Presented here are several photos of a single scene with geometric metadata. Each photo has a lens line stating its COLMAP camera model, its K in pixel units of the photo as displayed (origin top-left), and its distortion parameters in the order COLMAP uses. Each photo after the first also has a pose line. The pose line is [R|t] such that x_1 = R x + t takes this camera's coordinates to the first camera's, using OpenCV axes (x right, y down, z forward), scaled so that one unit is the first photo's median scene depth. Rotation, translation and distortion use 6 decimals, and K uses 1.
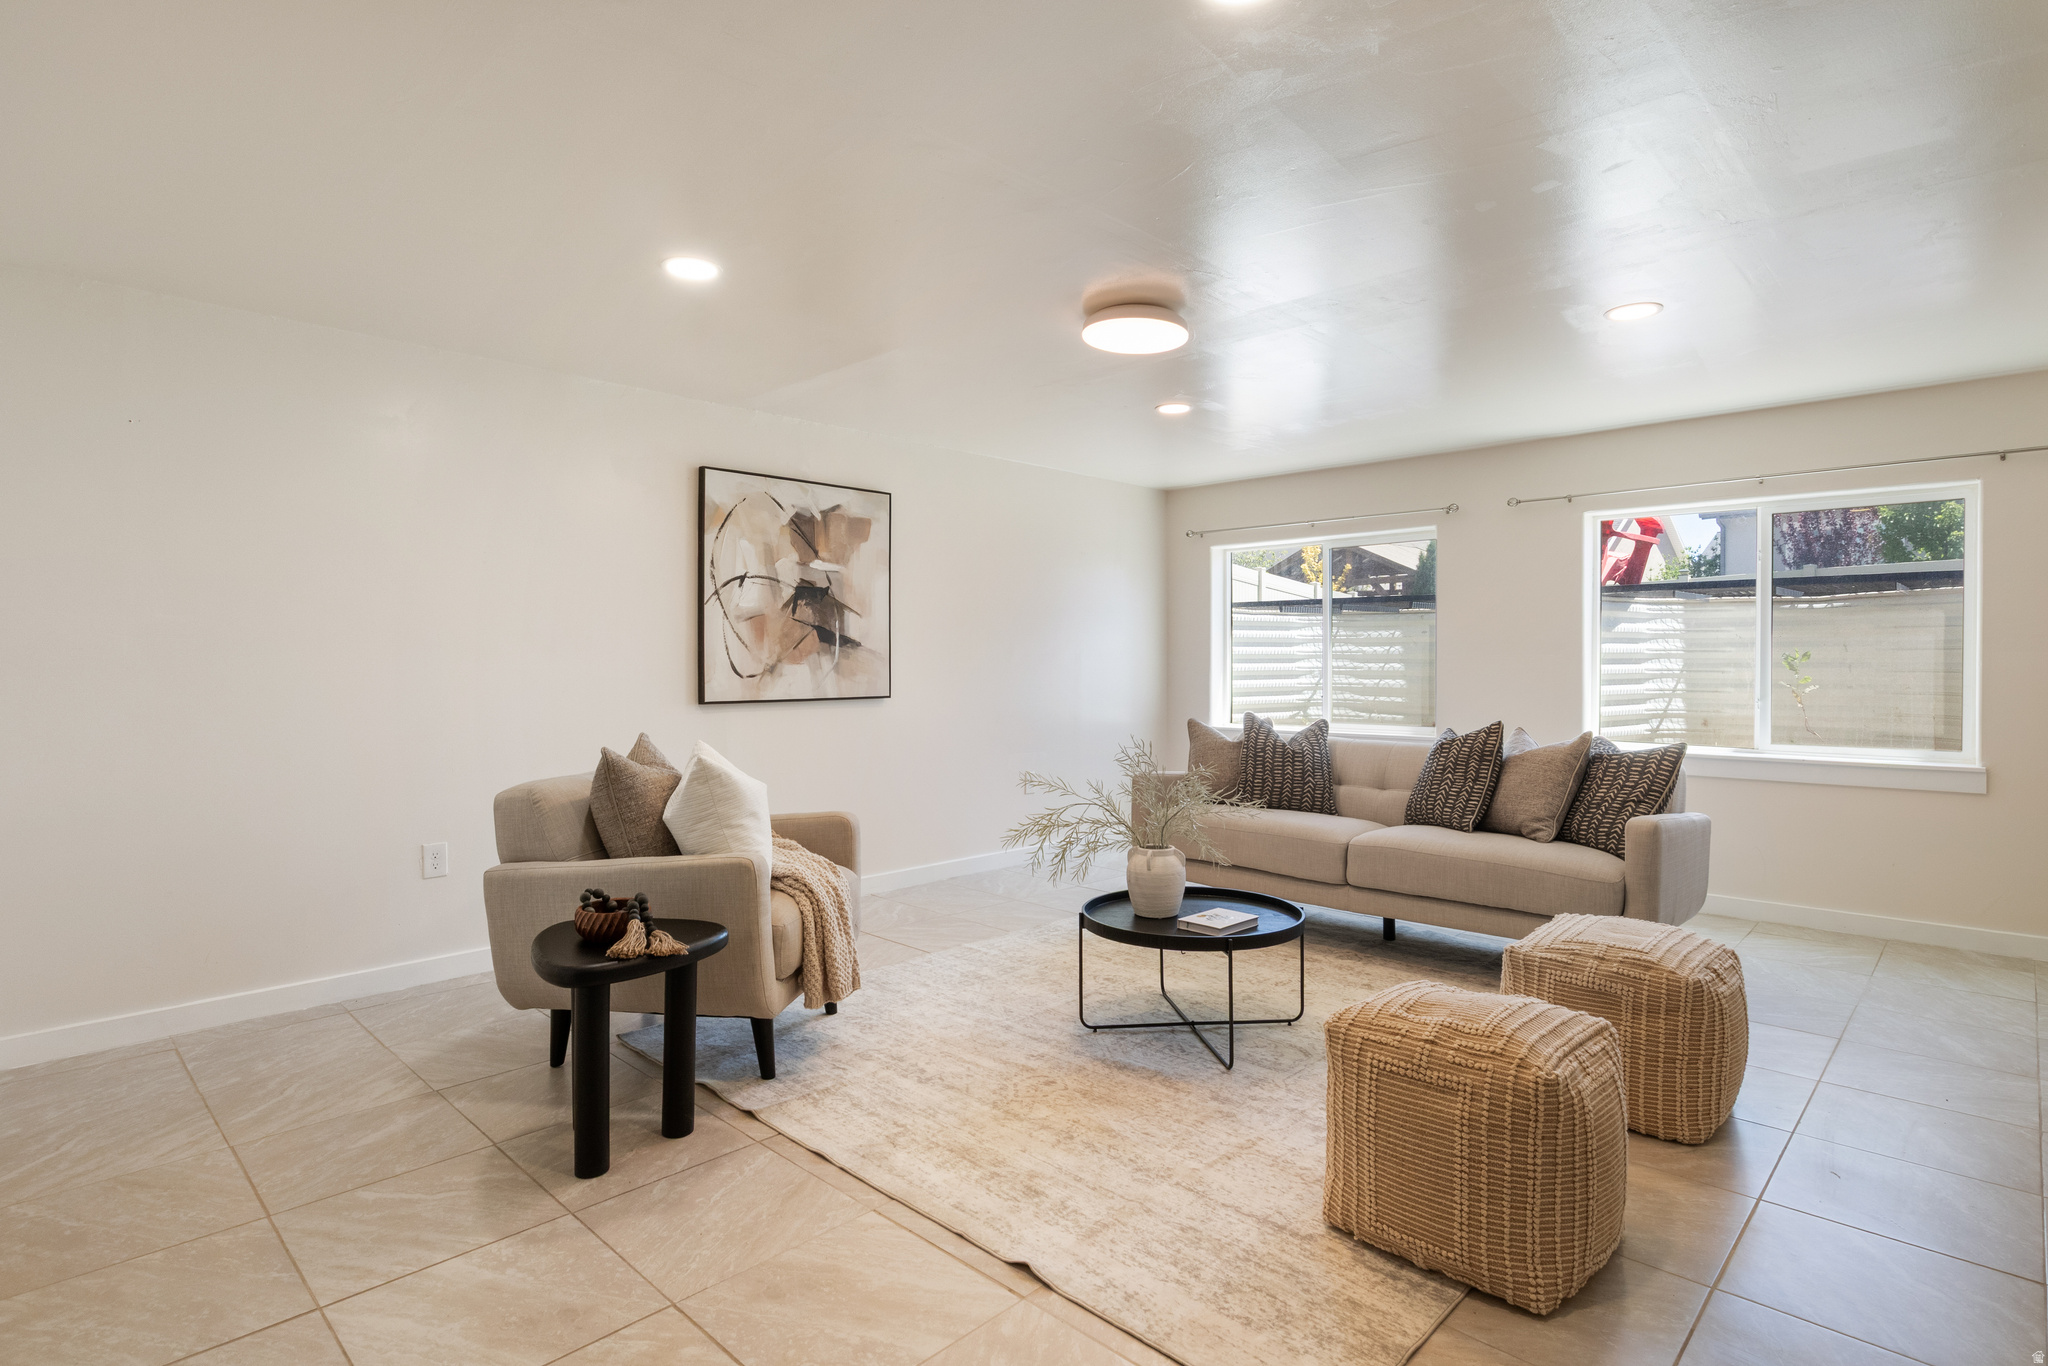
lens RADIAL K [[1037.1, 0, 1016.5], [0, 1037.1, 674.3], [0, 0, 1]] dist [-0.004258, -0.004466]
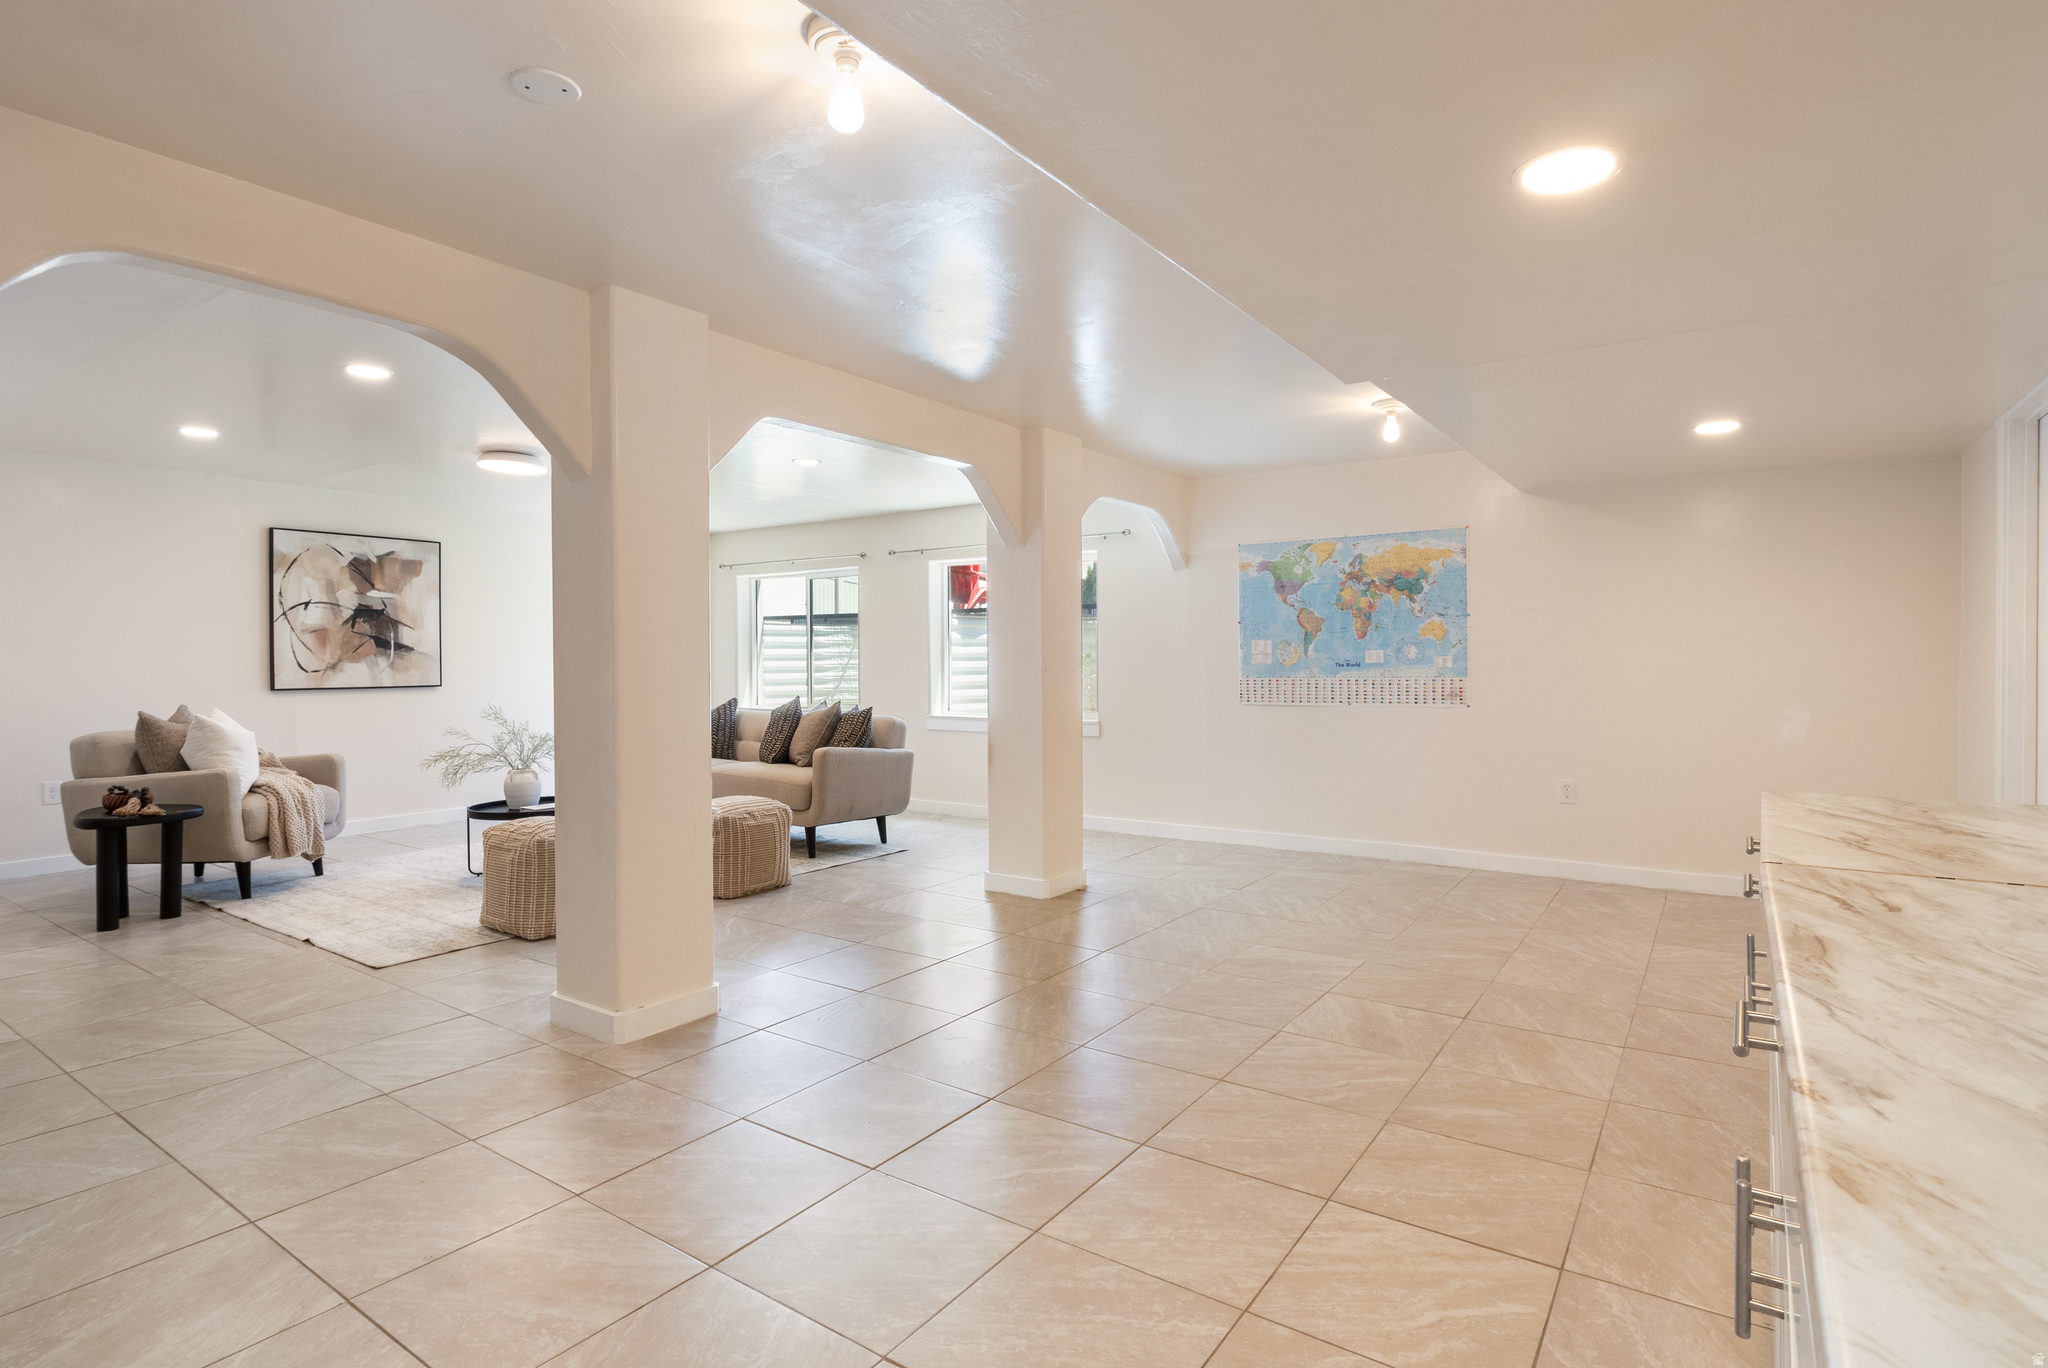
lens RADIAL K [[1037.1, 0, 1023.9], [0, 1037.1, 671.4], [0, 0, 1]] dist [-0.004258, -0.004466]
pose [[0.986568, -0.005896, 0.163244, 0.487157], [0.006275, 0.999979, -0.001807, 0.010714], [-0.163230, 0.002807, 0.986584, -0.589449]]
